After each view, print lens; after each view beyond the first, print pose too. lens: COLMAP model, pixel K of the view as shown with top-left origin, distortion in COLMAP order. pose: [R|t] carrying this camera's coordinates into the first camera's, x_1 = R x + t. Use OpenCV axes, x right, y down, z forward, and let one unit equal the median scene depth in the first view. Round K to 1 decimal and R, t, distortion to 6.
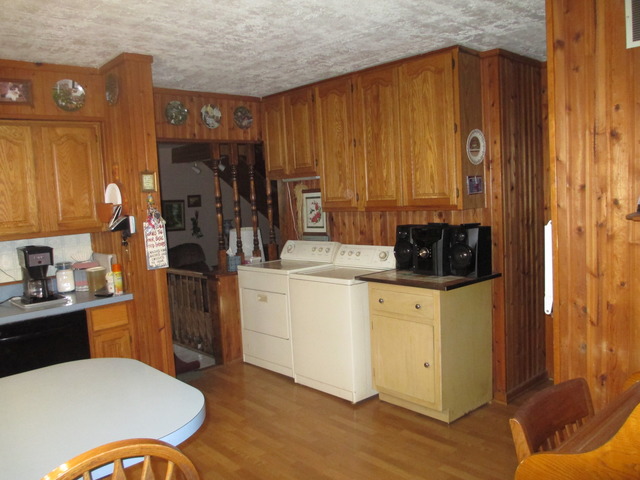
lens RADIAL K [[529.7, 0, 320.3], [0, 529.7, 242.1], [0, 0, 1]] dist [-0.081137, 0.020818]
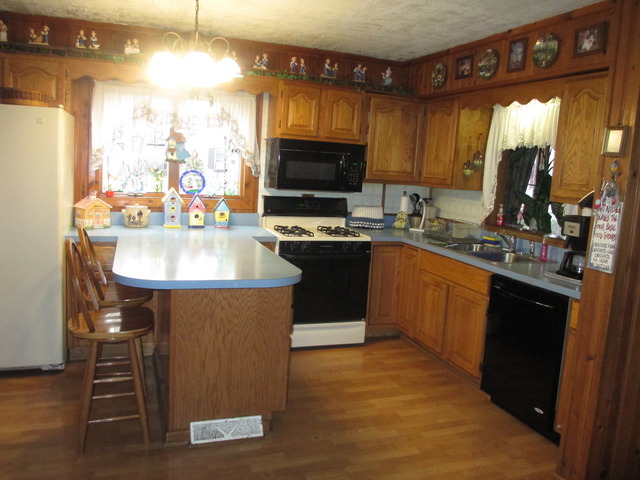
lens RADIAL K [[529.7, 0, 320.8], [0, 529.7, 237.8], [0, 0, 1]] dist [-0.081137, 0.020818]
pose [[-0.390182, 0.156005, -0.907425, 0.435531], [-0.126593, 0.967092, 0.220696, -0.093564], [0.911994, 0.200985, -0.357593, 0.922011]]
